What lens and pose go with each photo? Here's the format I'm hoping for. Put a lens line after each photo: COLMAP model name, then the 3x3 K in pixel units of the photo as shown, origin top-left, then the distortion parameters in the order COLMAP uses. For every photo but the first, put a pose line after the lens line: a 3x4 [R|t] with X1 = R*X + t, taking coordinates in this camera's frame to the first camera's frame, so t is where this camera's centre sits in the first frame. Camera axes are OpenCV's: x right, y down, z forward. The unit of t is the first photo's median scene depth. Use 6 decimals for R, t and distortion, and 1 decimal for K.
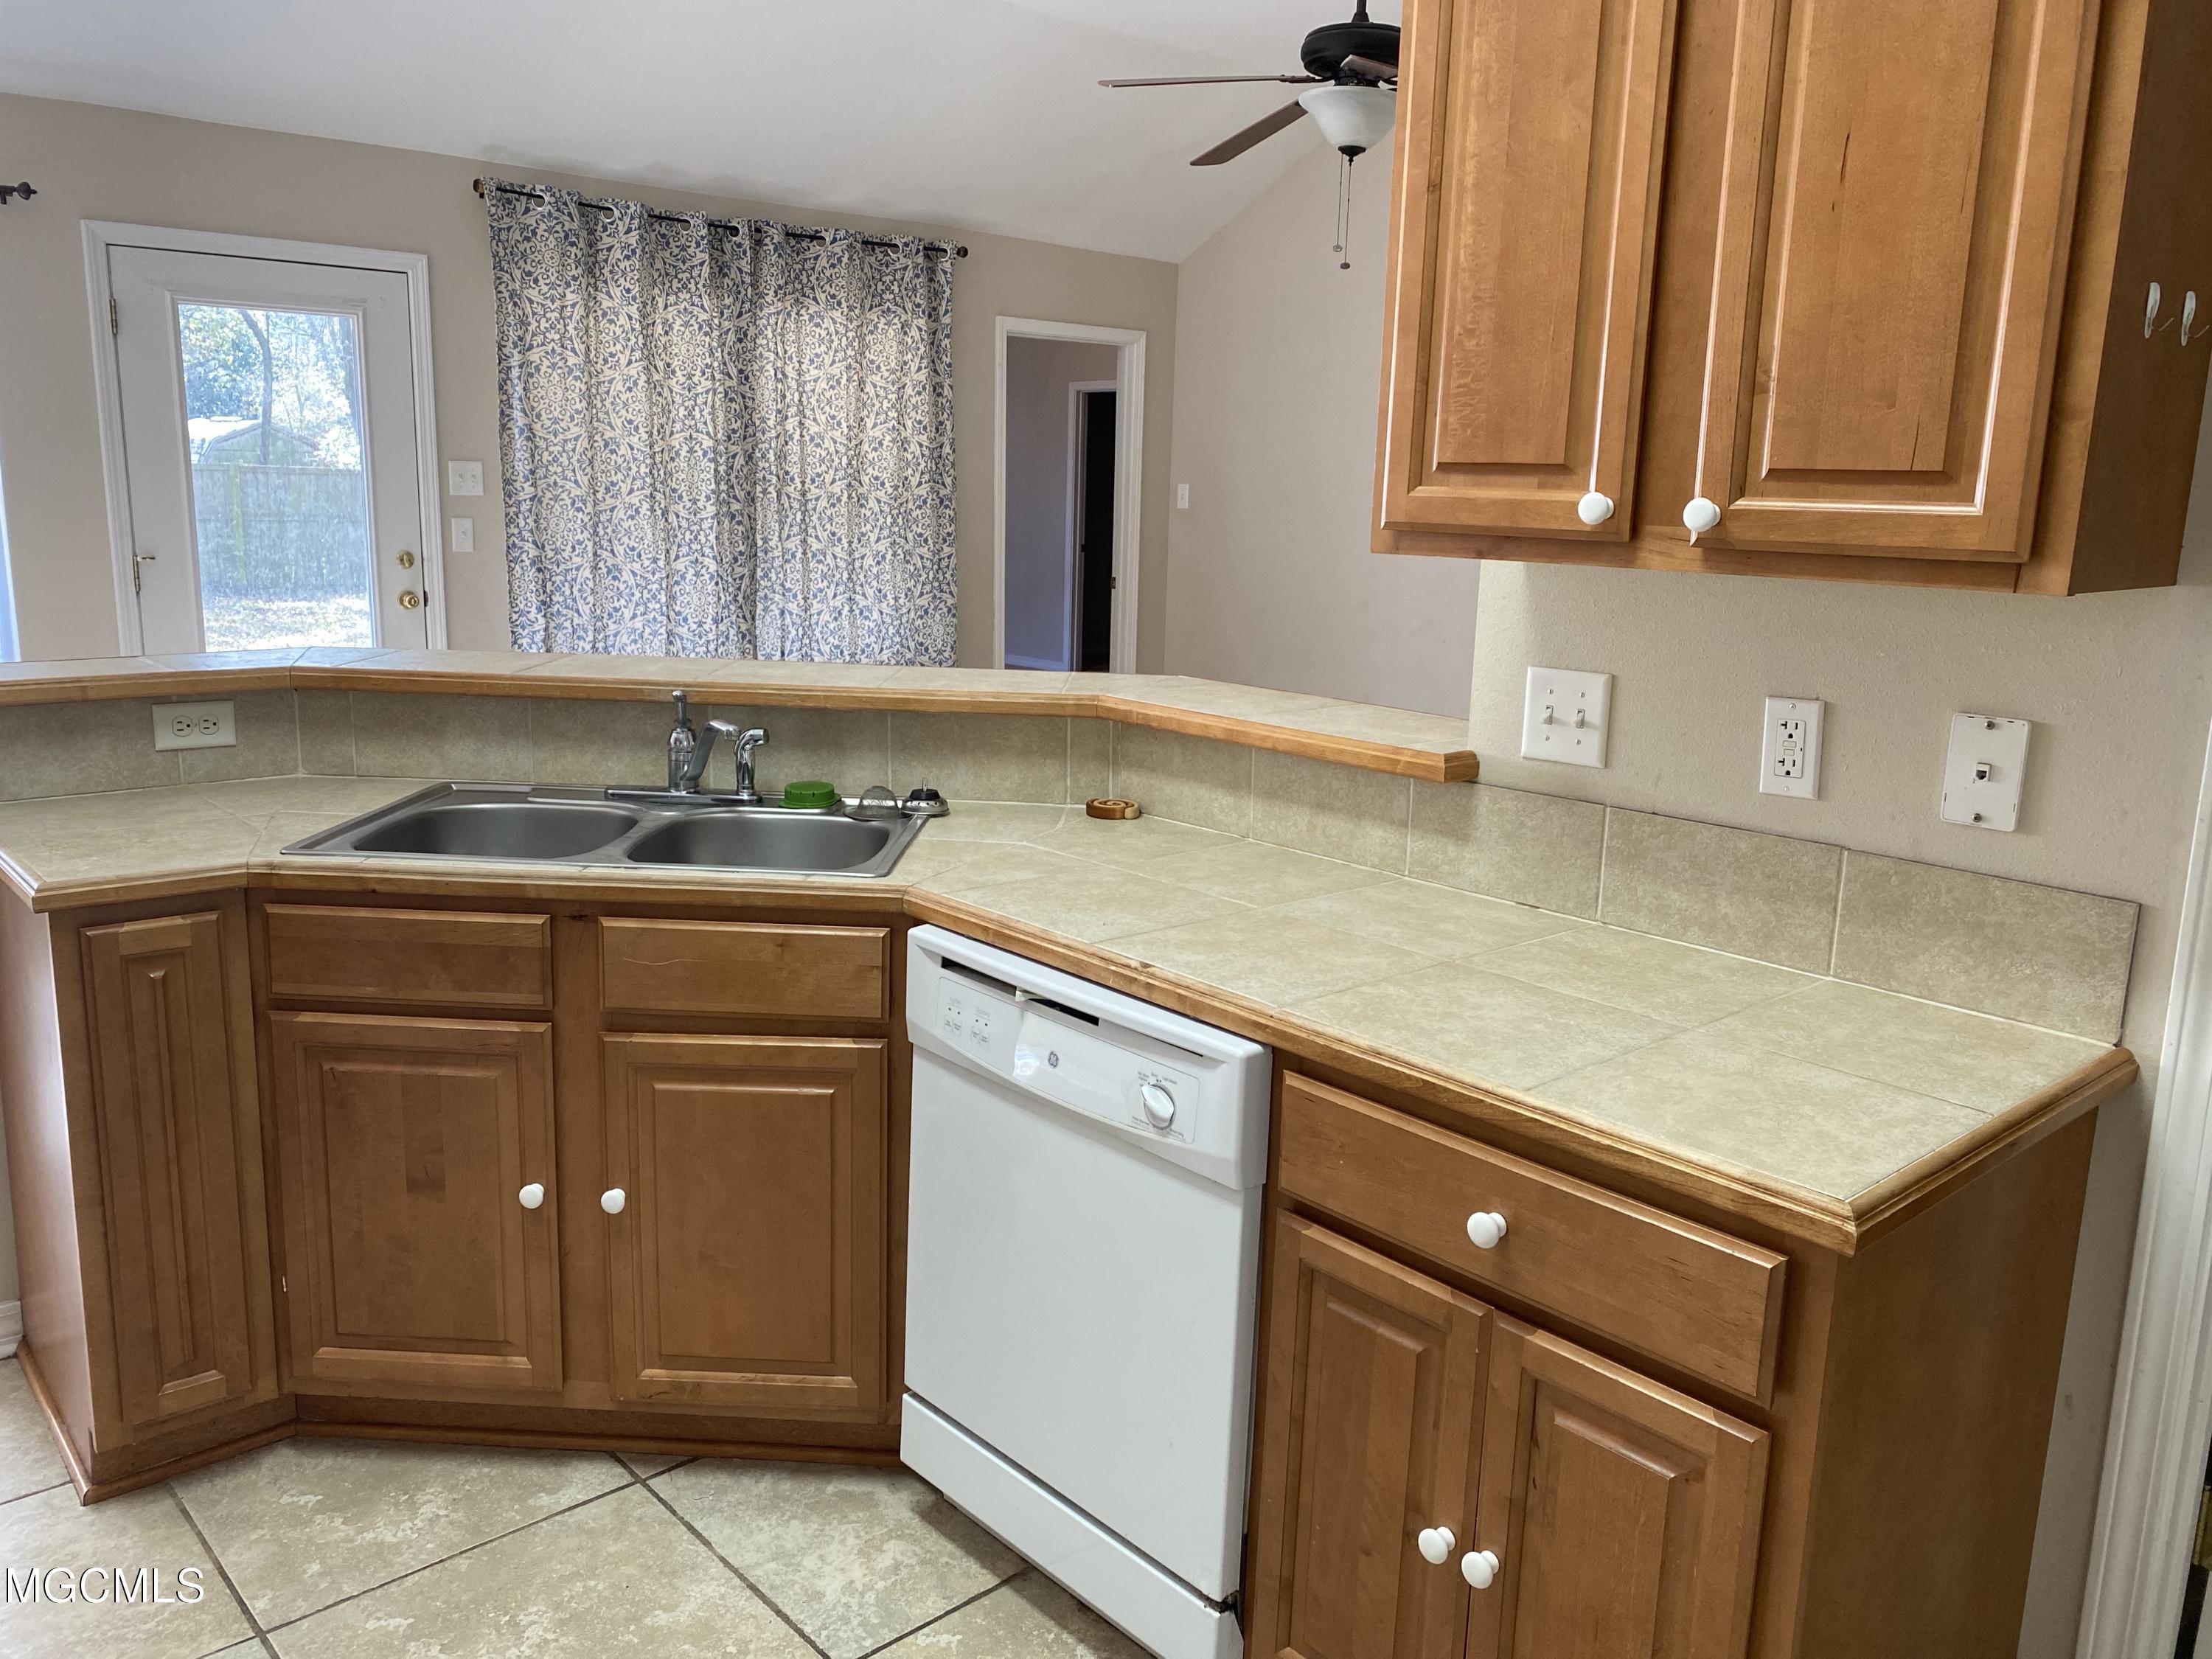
lens RADIAL K [[1687.6, 0, 1098.8], [0, 1687.6, 826.0], [0, 0, 1]] dist [-0.000187, -0.000626]
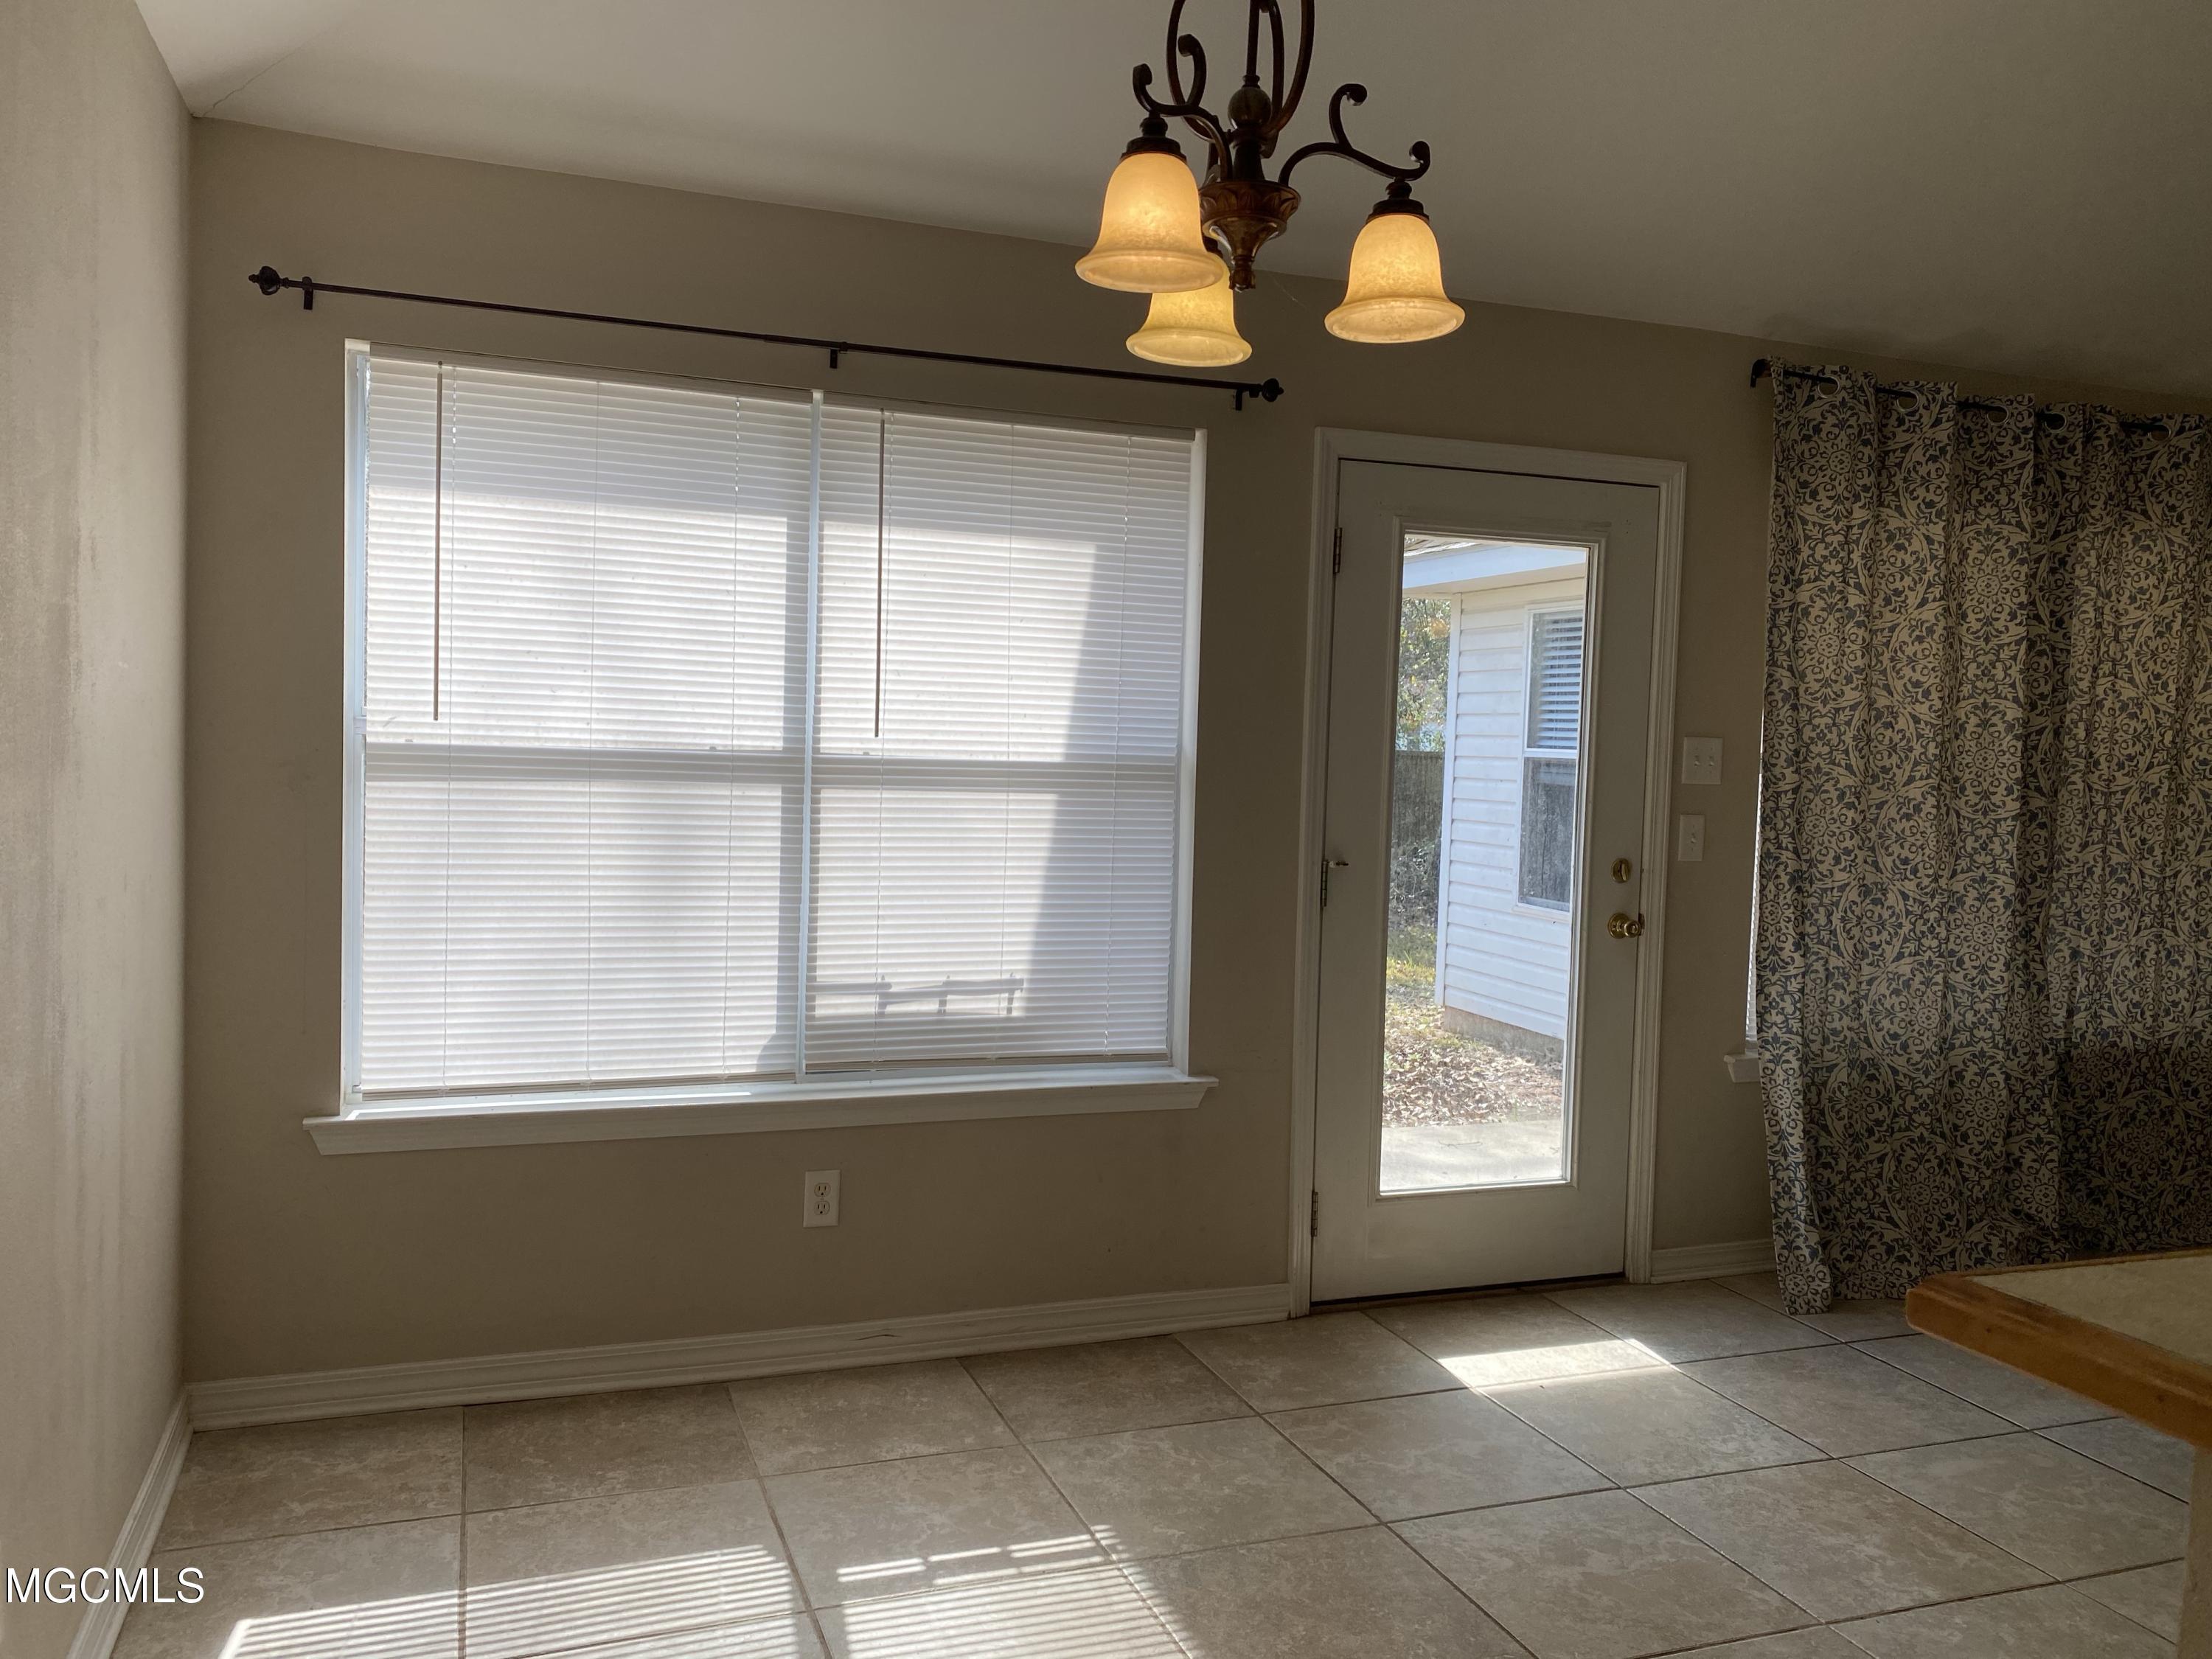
lens RADIAL K [[1687.6, 0, 1112.8], [0, 1687.6, 828.8], [0, 0, 1]] dist [-0.000187, -0.000626]
pose [[0.935915, 0.031314, -0.350832, -0.338239], [-0.081308, 0.988346, -0.128687, -0.060500], [0.342714, 0.148966, 0.927554, 0.235234]]
